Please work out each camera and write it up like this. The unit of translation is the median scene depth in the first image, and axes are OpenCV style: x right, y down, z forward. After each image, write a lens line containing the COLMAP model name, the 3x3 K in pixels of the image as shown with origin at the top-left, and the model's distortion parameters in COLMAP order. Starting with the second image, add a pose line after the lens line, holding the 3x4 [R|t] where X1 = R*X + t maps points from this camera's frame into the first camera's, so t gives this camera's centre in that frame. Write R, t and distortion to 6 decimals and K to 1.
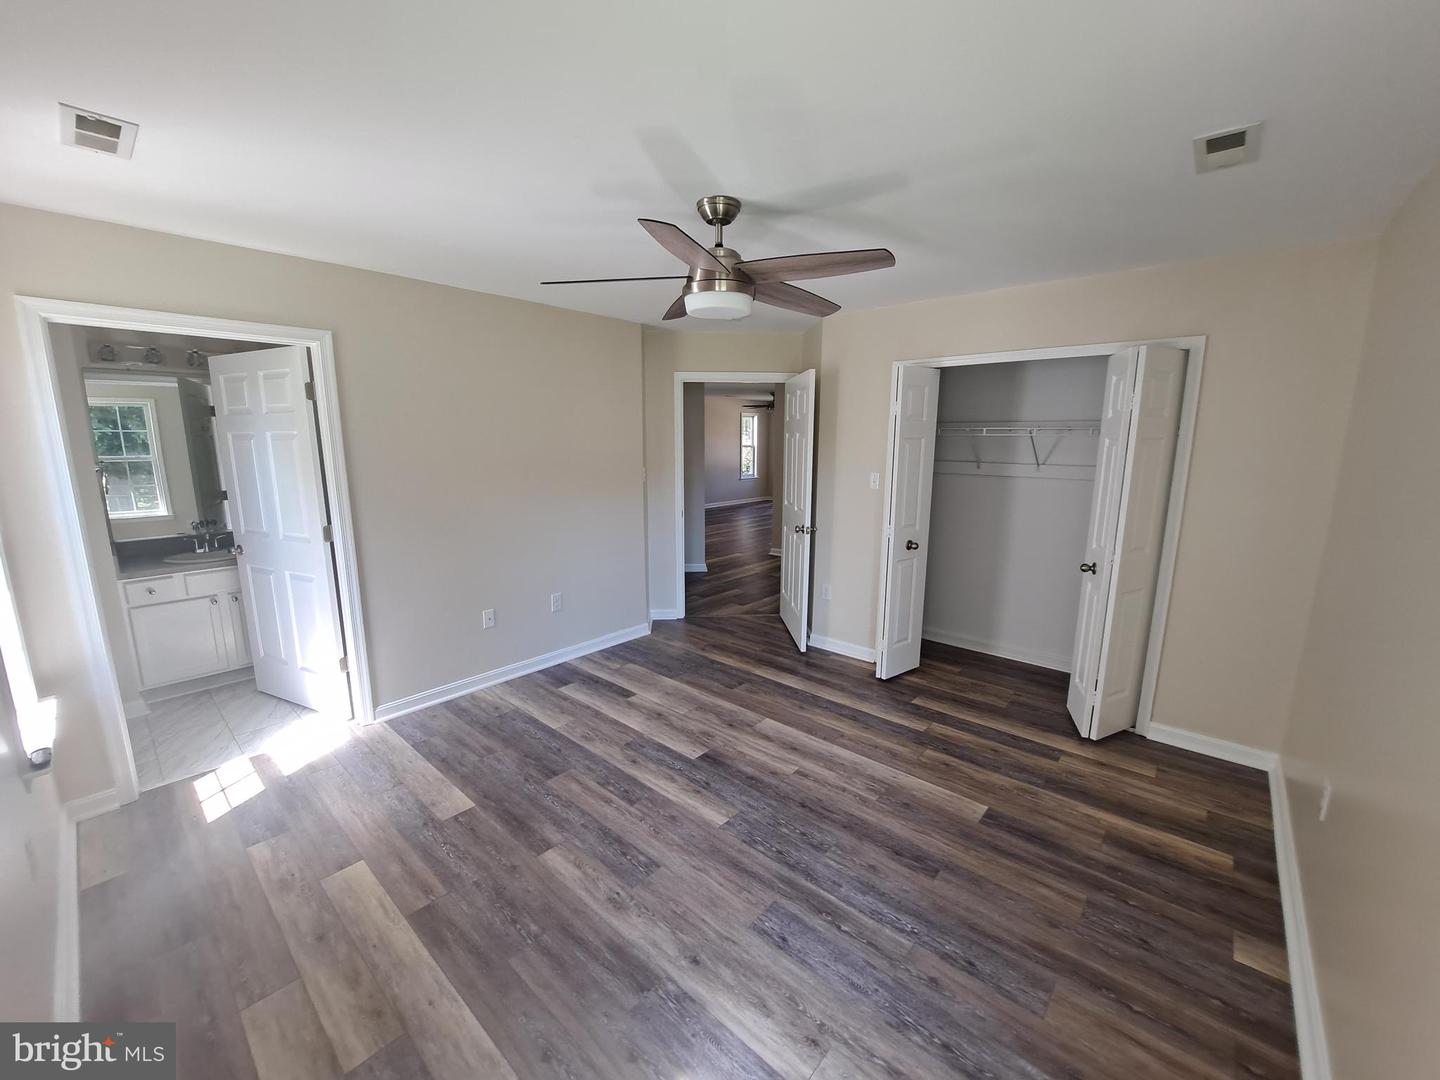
lens RADIAL K [[573.1, 0, 706.0], [0, 573.1, 539.7], [0, 0, 1]] dist [-0.012802, -0.001276]
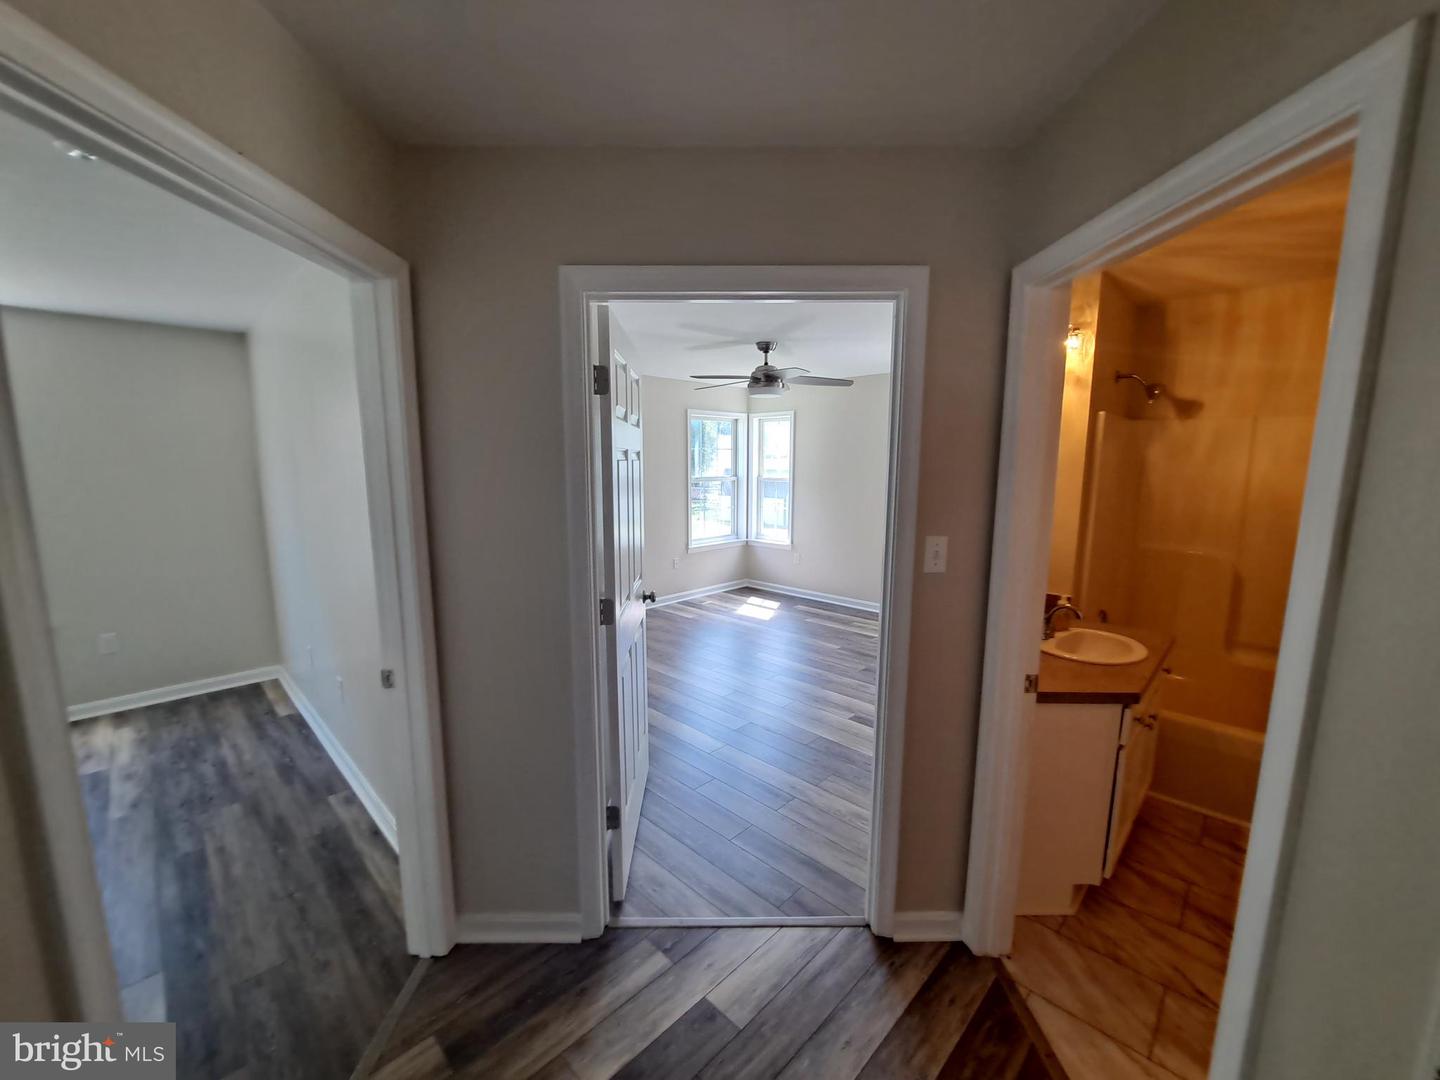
lens RADIAL K [[573.1, 0, 716.2], [0, 573.1, 549.2], [0, 0, 1]] dist [-0.012802, -0.001276]
pose [[-0.999450, -0.007364, 0.032335, 0.103223], [0.003672, 0.944459, 0.328609, -0.442004], [-0.032959, 0.328547, -0.943913, 2.478163]]
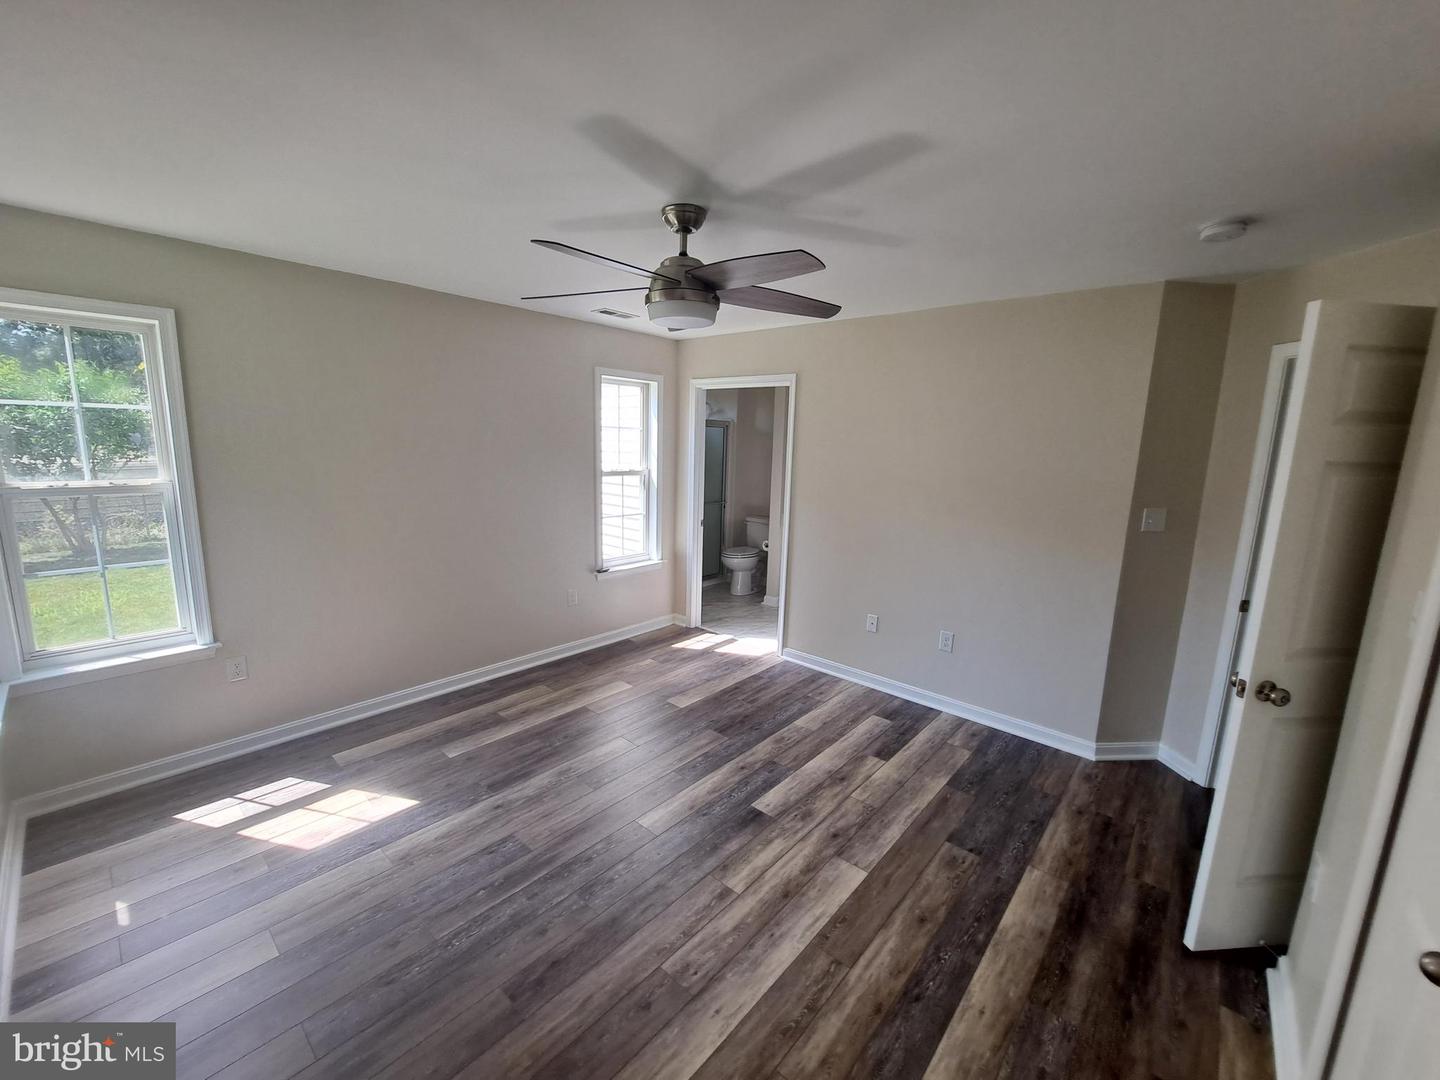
lens RADIAL K [[573.1, 0, 722.9], [0, 573.1, 540.0], [0, 0, 1]] dist [-0.012802, -0.001276]
pose [[0.020651, 0.172032, -0.984875, 0.854198], [-0.204819, 0.964920, 0.164252, -0.170561], [0.978582, 0.198329, 0.055162, 0.889208]]
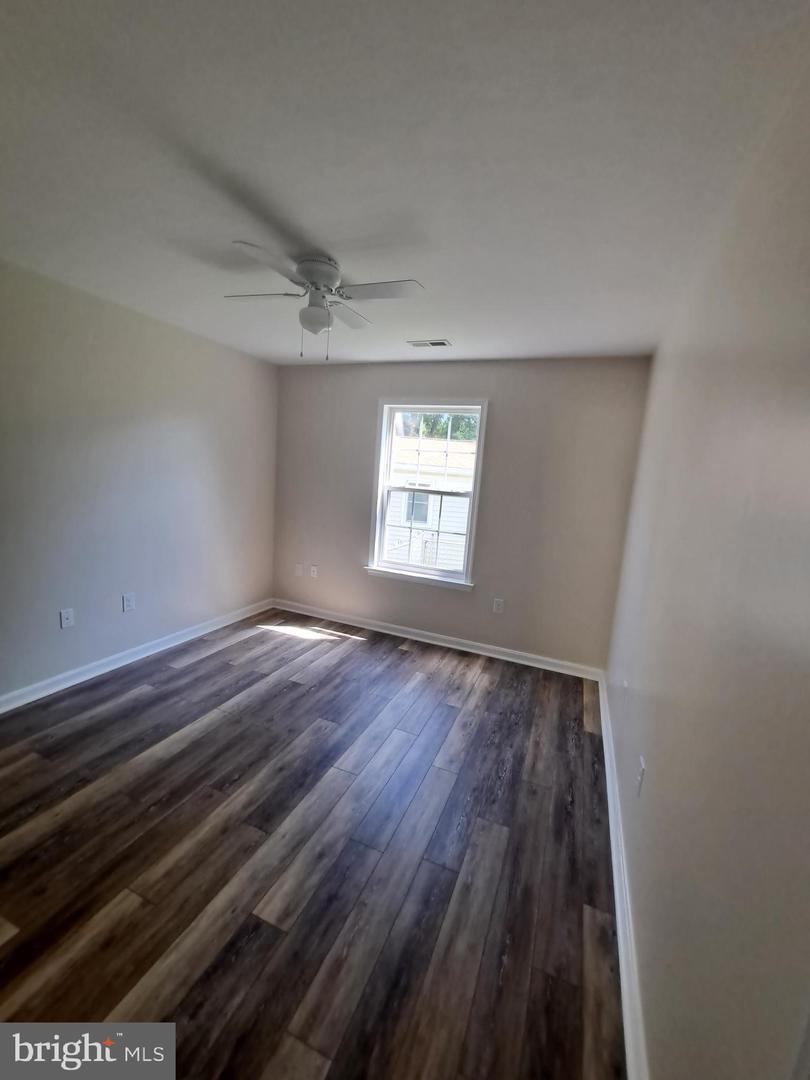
lens RADIAL K [[429.8, 0, 399.9], [0, 429.8, 537.5], [0, 0, 1]] dist [-0.012802, -0.001276]
pose [[-0.335046, -0.165075, 0.927628, 0.453878], [0.104214, 0.971999, 0.210611, -0.329544], [-0.936421, 0.167236, -0.308462, 2.024723]]
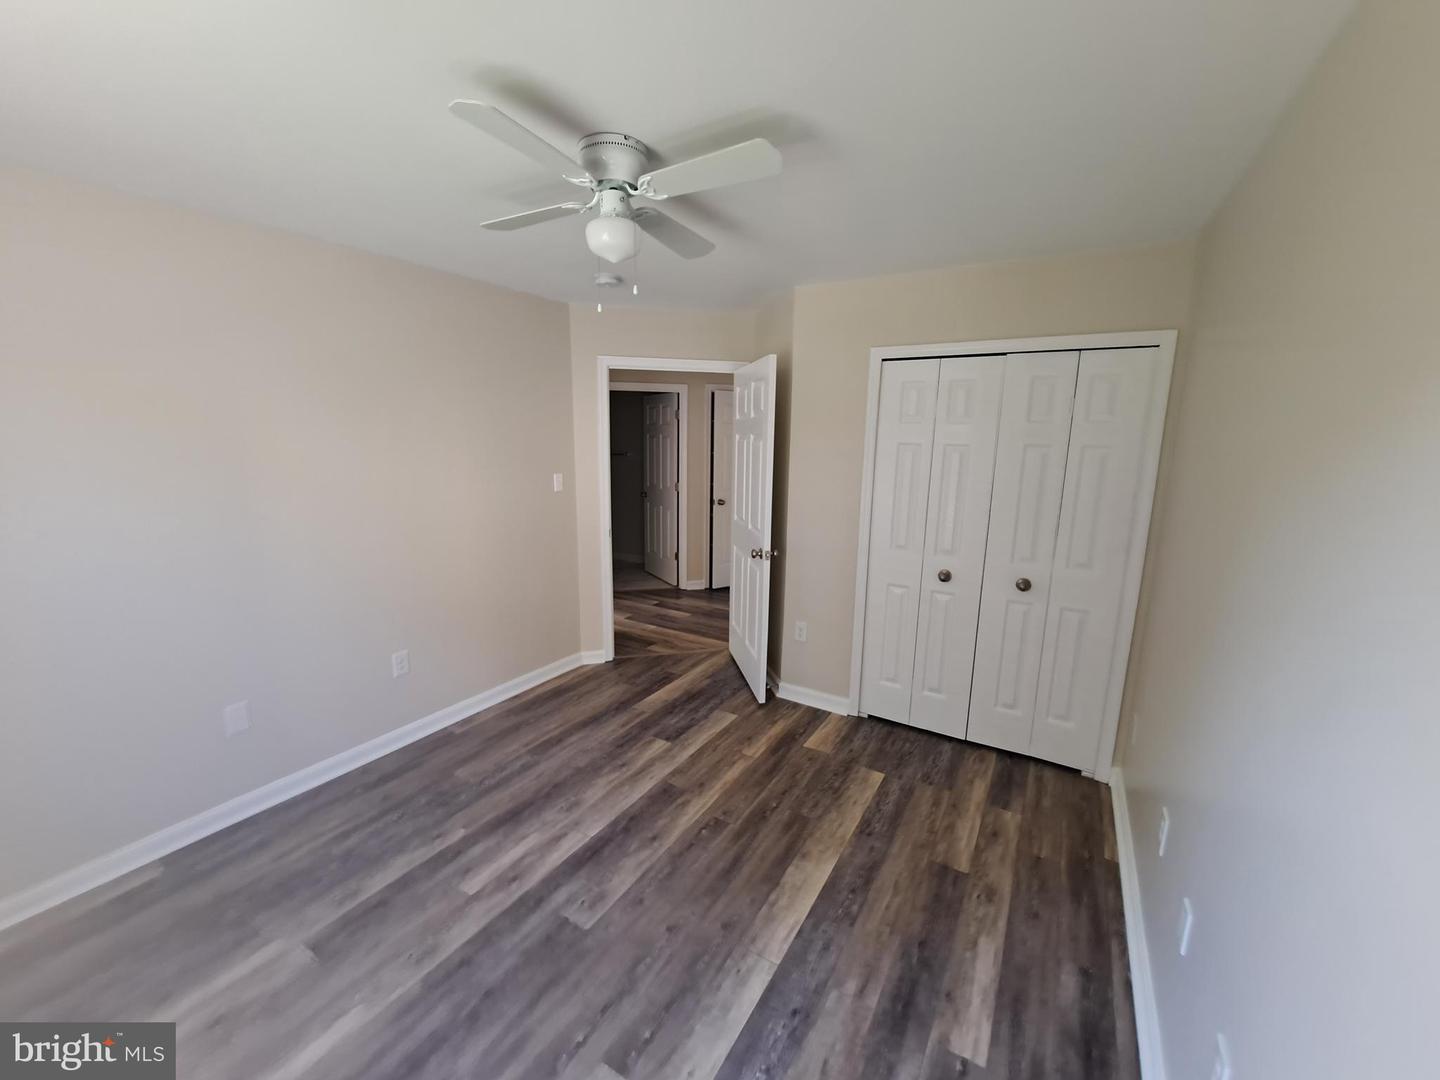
lens RADIAL K [[573.1, 0, 727.3], [0, 573.1, 541.8], [0, 0, 1]] dist [-0.012802, -0.001276]
pose [[0.204963, 0.192604, -0.959632, 1.963881], [-0.195712, 0.968712, 0.152625, -0.361833], [0.959003, 0.156529, 0.236245, 1.889136]]
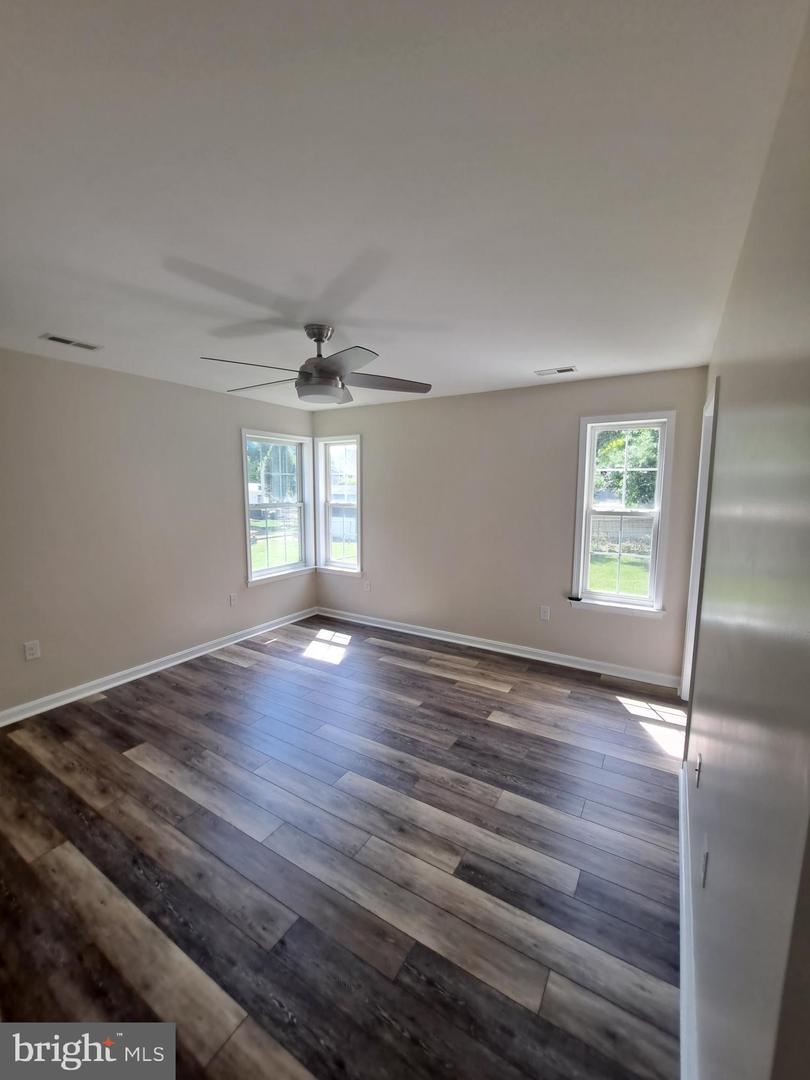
lens RADIAL K [[429.8, 0, 402.5], [0, 429.8, 537.1], [0, 0, 1]] dist [-0.012802, -0.001276]
pose [[-0.981856, 0.018117, -0.188760, 0.025859], [-0.037814, 0.956726, 0.288522, -0.309445], [0.185818, 0.290425, -0.938682, 1.792512]]
